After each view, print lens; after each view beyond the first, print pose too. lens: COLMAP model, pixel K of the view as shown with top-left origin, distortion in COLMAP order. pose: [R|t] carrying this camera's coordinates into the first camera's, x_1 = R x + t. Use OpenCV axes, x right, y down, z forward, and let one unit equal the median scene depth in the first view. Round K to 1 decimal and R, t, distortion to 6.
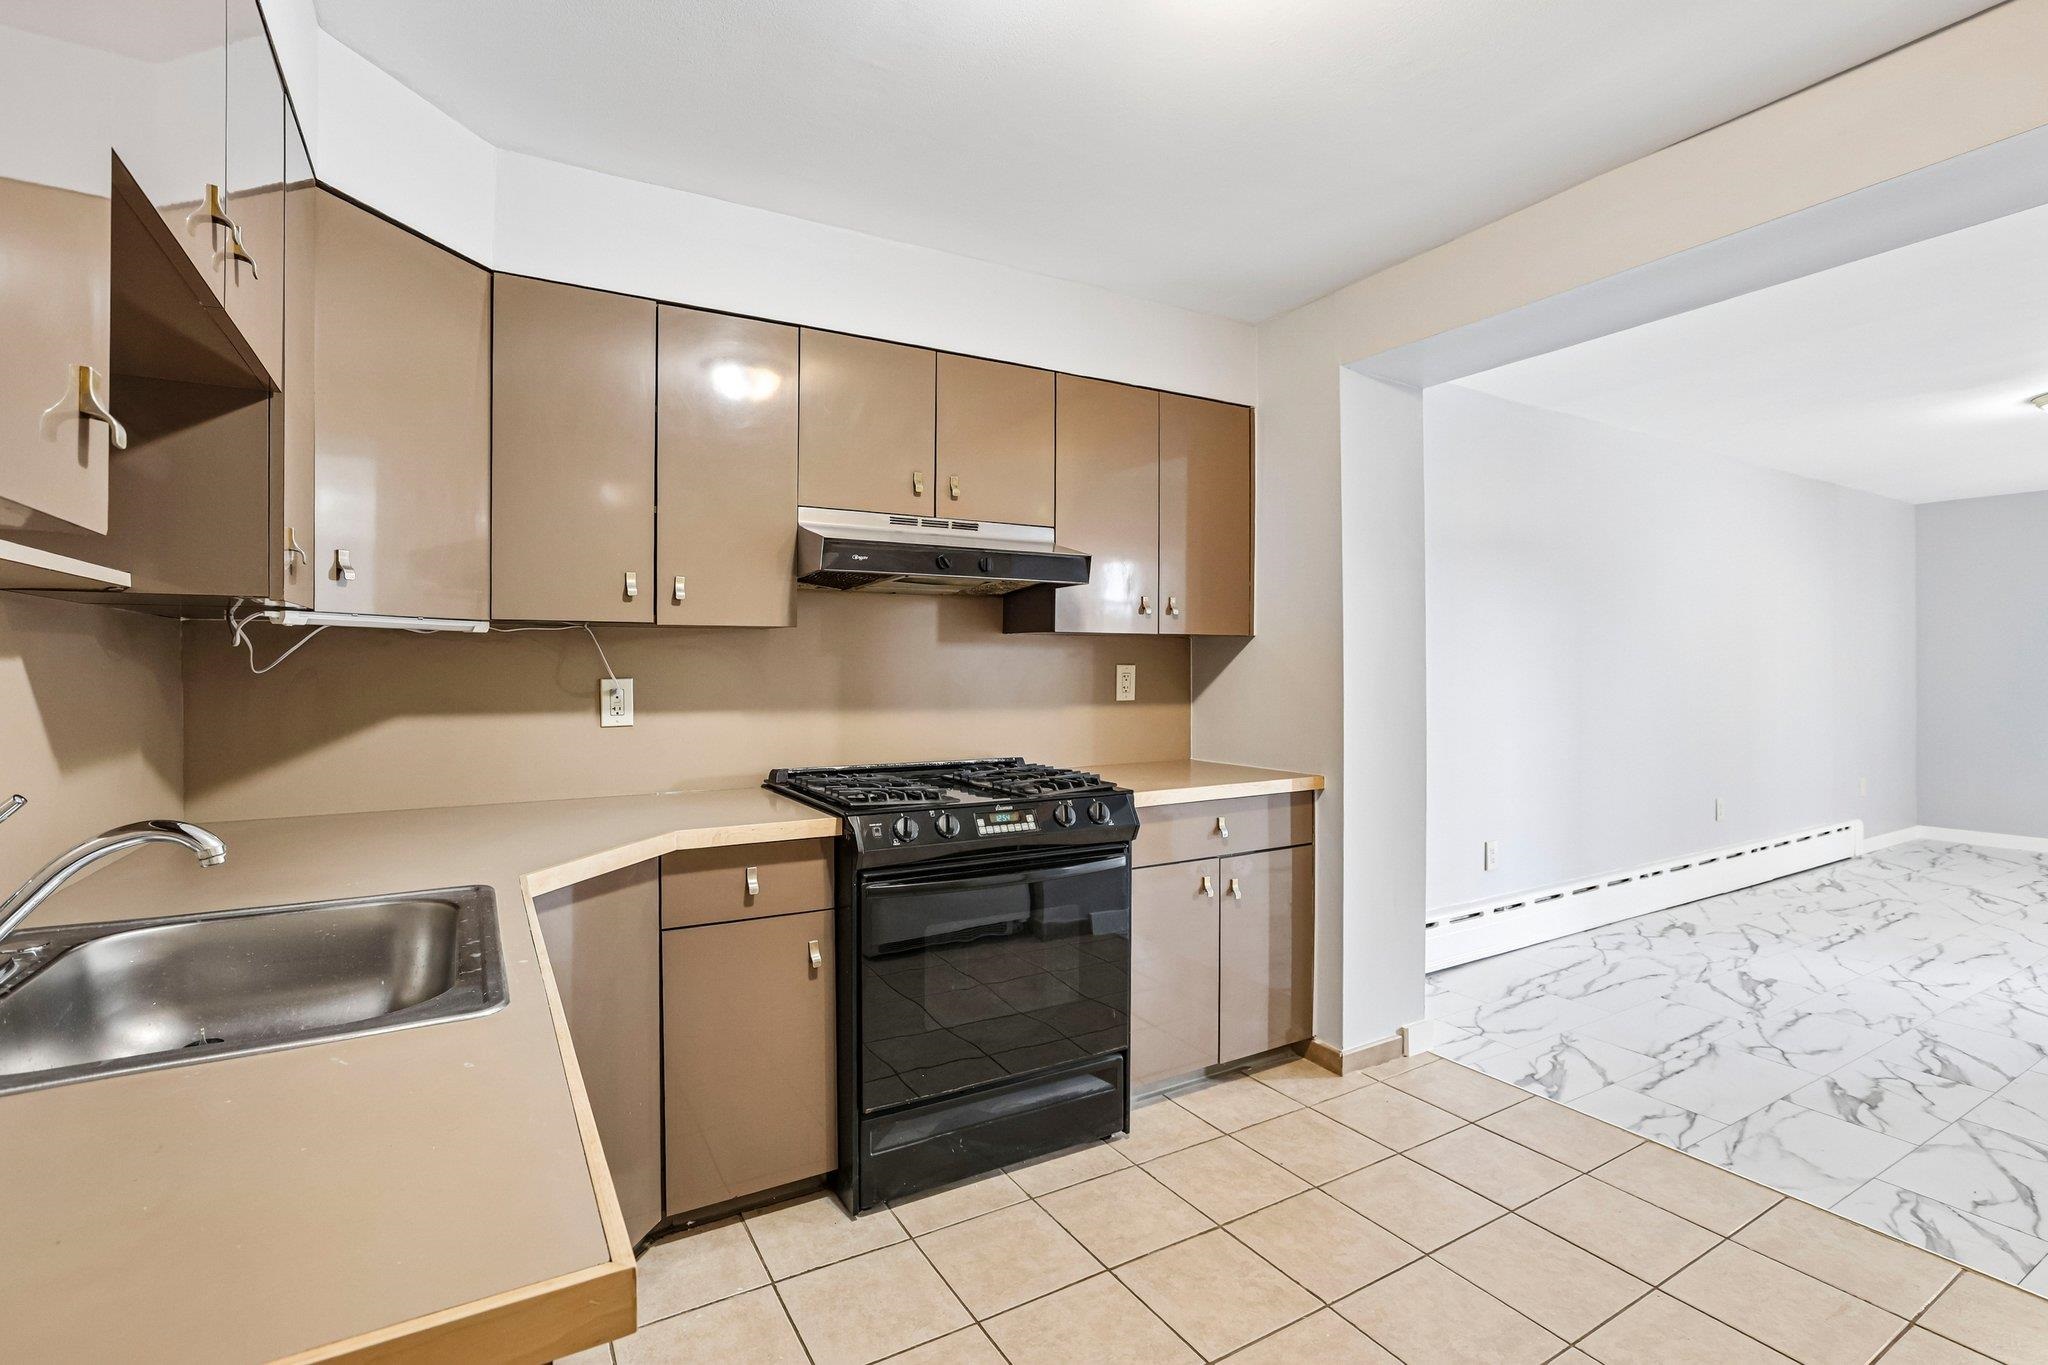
lens RADIAL K [[951.6, 0, 1010.1], [0, 951.6, 674.3], [0, 0, 1]] dist [-0.034963, 0.017826]
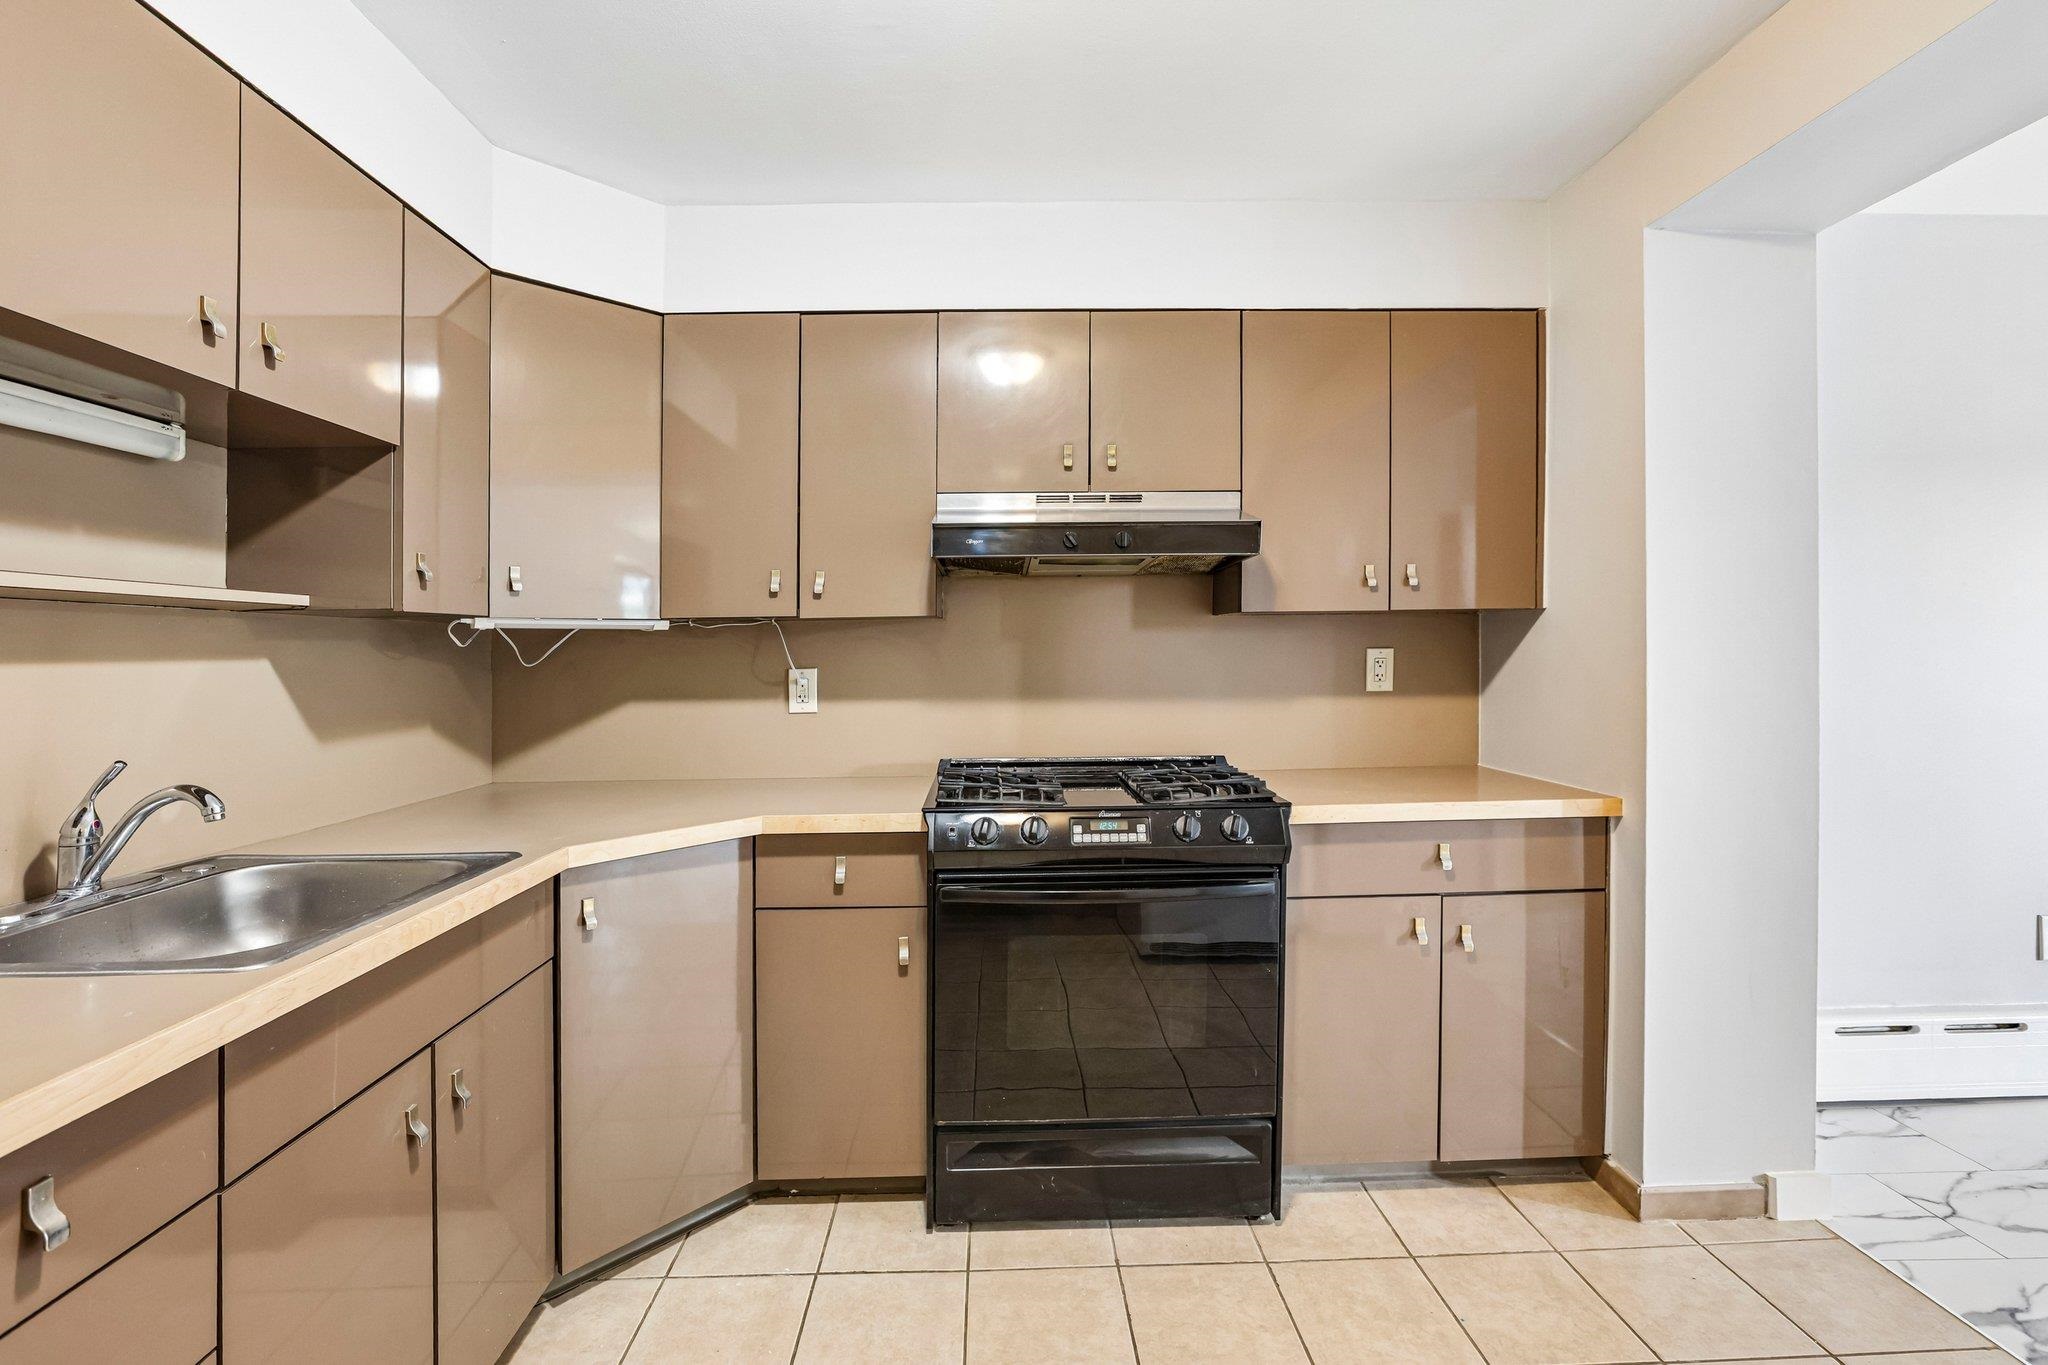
lens RADIAL K [[939.3, 0, 1005.2], [0, 939.3, 657.9], [0, 0, 1]] dist [-0.033323, 0.014070]
pose [[0.874663, -0.008343, -0.484659, 0.286934], [0.009139, 0.999958, -0.000720, -0.004510], [0.484645, -0.003800, 0.874703, 0.164960]]
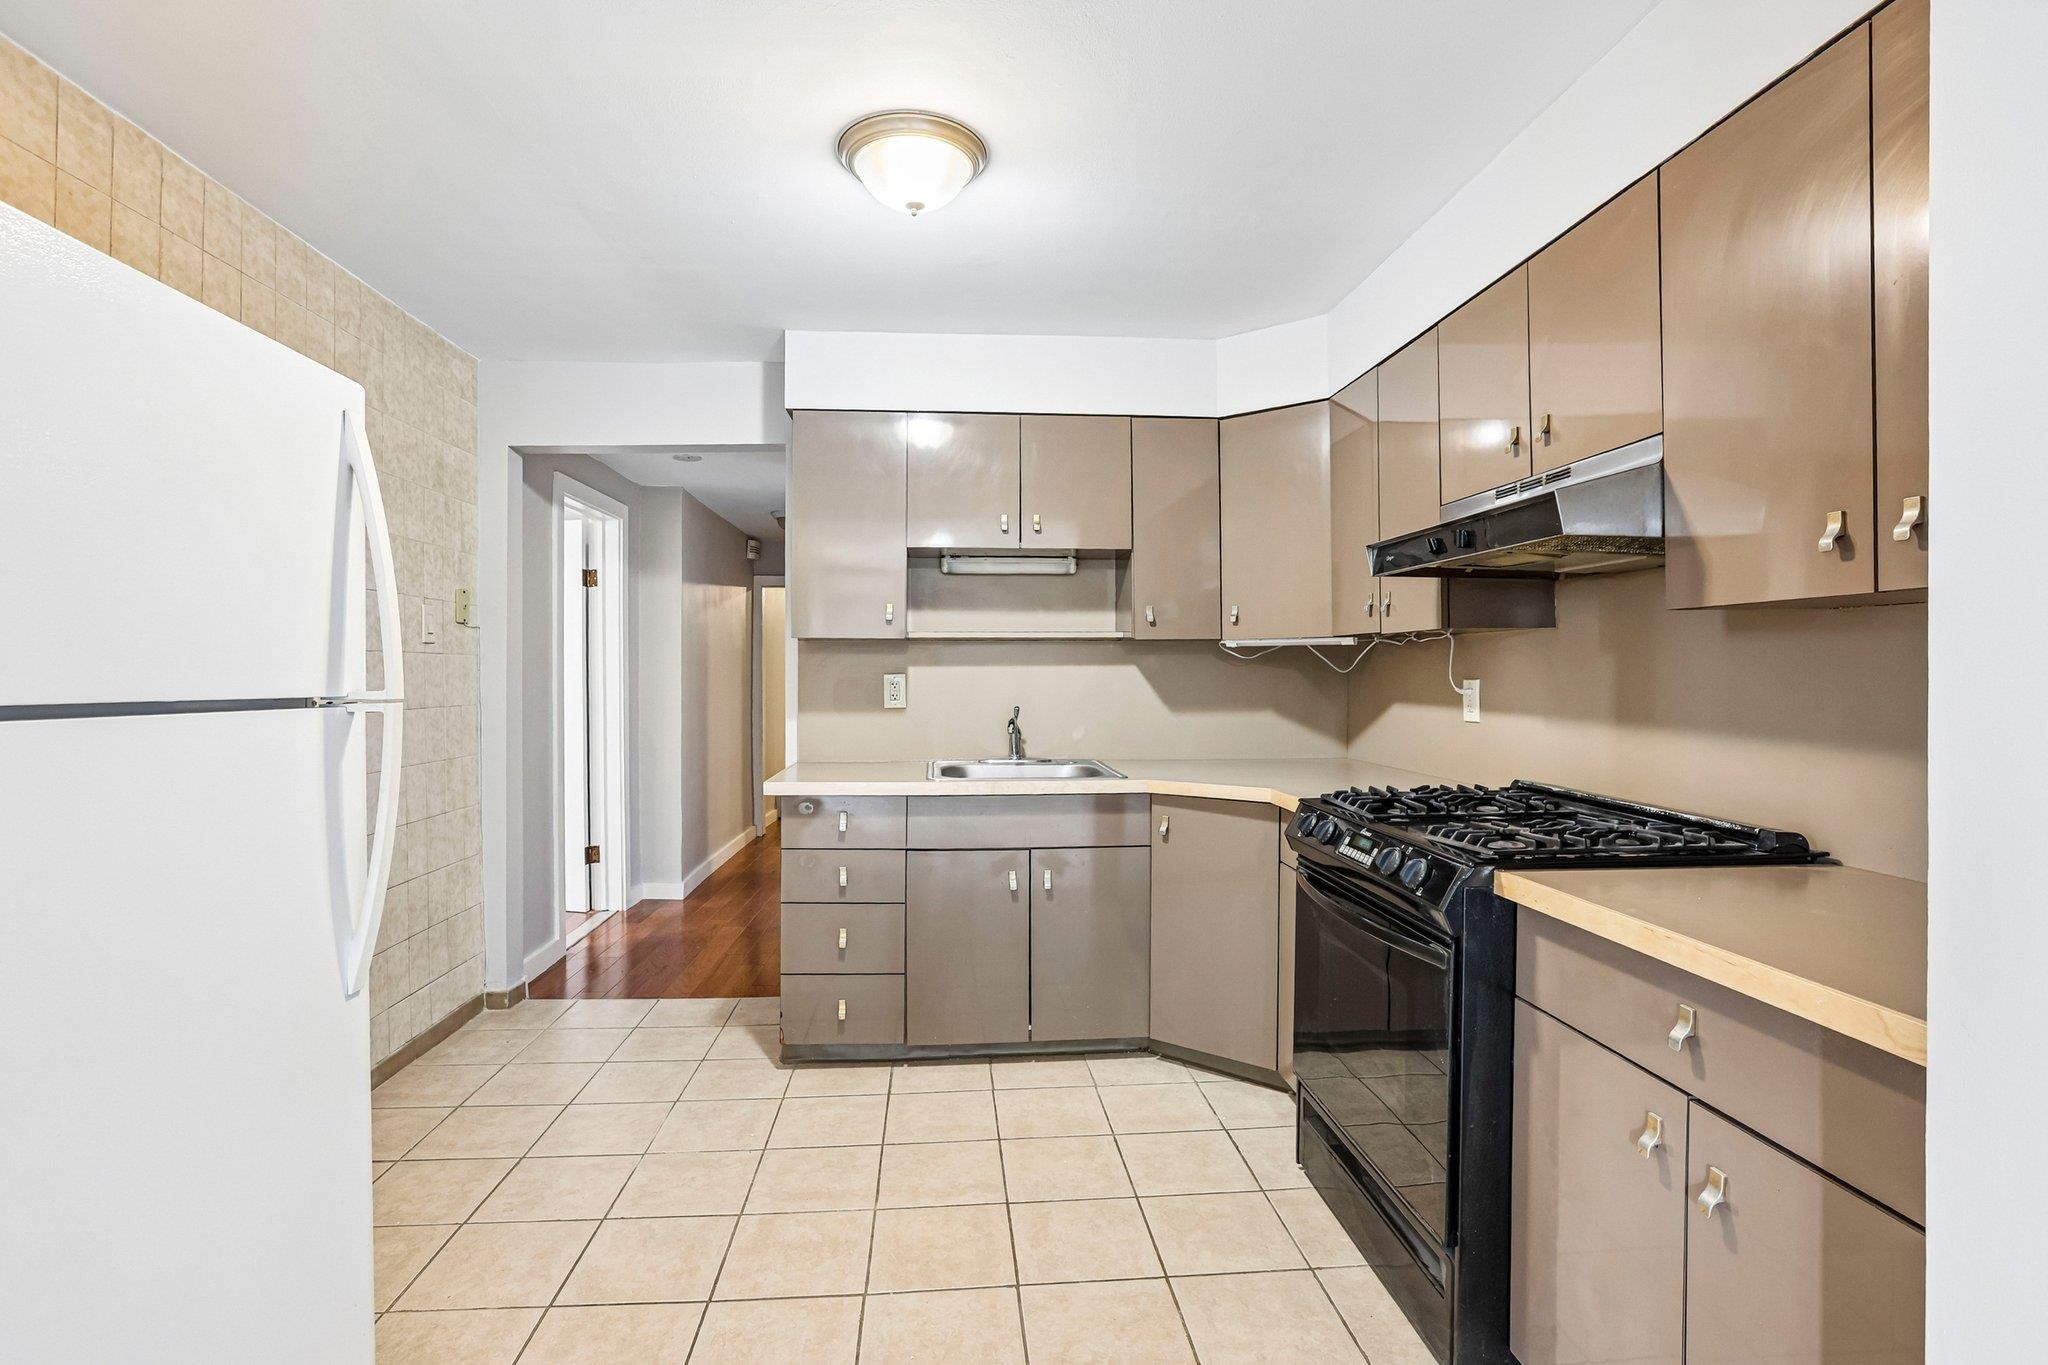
lens RADIAL K [[951.6, 0, 1010.1], [0, 951.6, 674.3], [0, 0, 1]] dist [-0.034963, 0.017826]
pose [[-0.433713, 0.003224, -0.901045, 0.774509], [-0.007577, 0.999945, 0.007224, -0.004419], [0.901019, 0.009961, -0.433665, 0.931066]]
